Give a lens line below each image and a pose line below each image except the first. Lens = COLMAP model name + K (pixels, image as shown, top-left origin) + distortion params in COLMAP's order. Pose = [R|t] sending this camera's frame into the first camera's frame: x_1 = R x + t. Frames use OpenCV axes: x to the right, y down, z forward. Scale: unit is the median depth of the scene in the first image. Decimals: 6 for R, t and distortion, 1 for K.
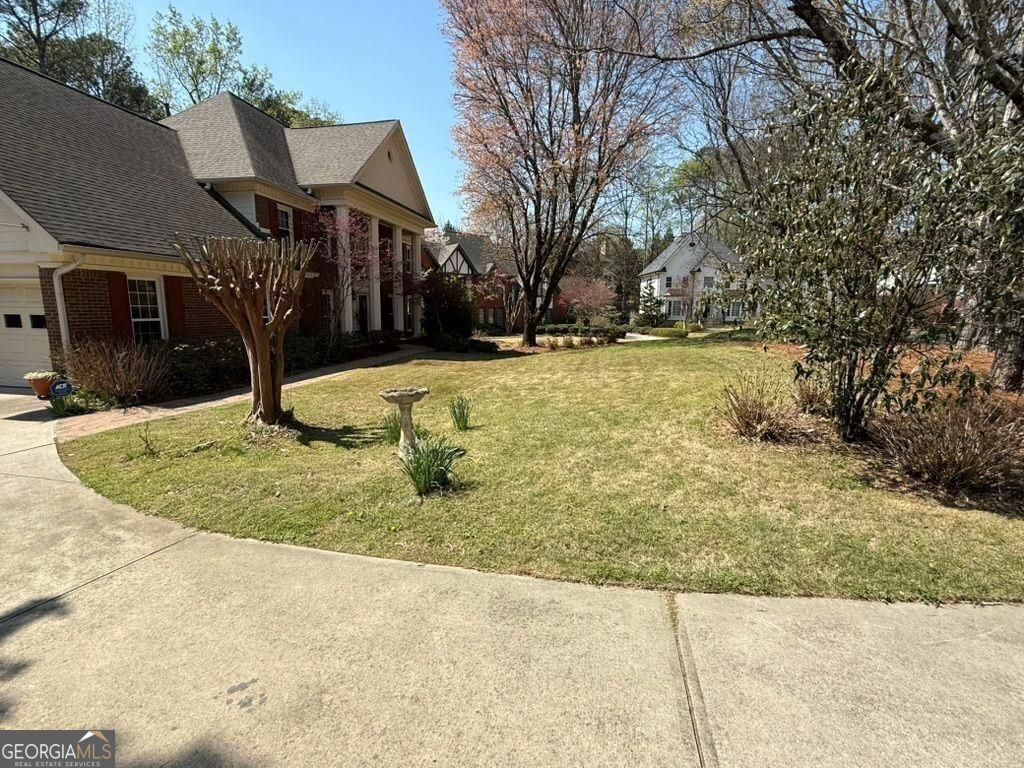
lens RADIAL K [[475.1, 0, 511.6], [0, 475.1, 385.2], [0, 0, 1]] dist [0.005062, 0.000640]
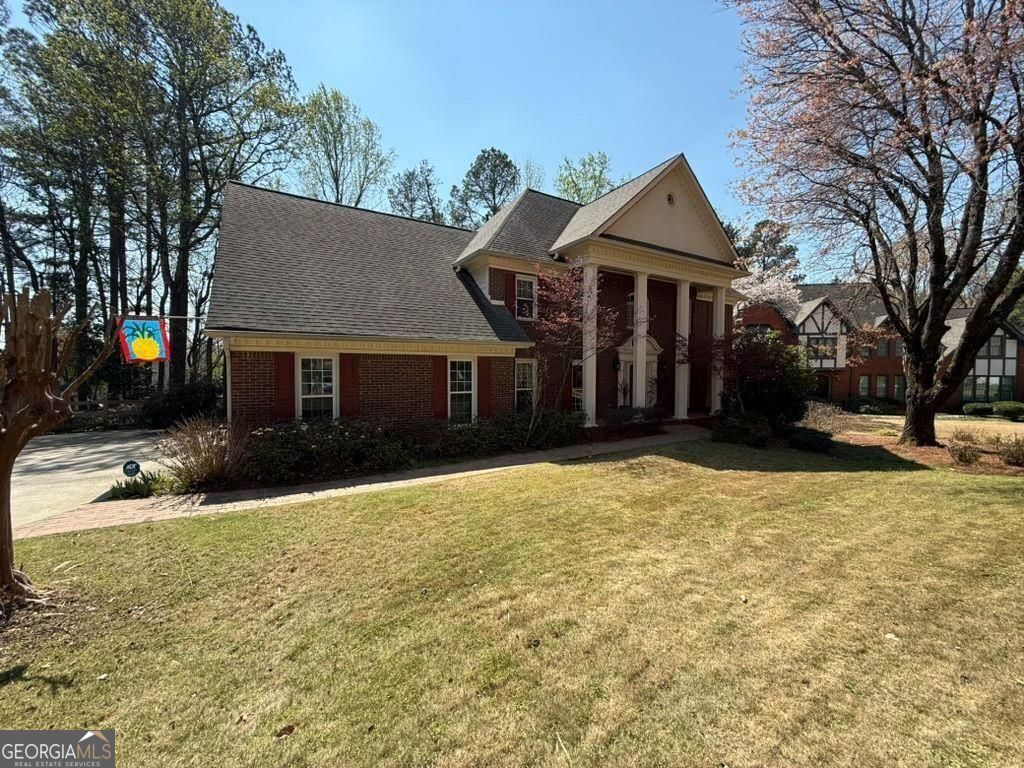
lens RADIAL K [[410.6, 0, 510.5], [0, 410.6, 383.1], [0, 0, 1]] dist [-0.000547, 0.001819]
pose [[0.677574, 0.010168, -0.735384, 0.085537], [-0.112217, 0.989626, -0.089712, -0.068333], [0.726843, 0.143309, 0.671686, 0.360760]]
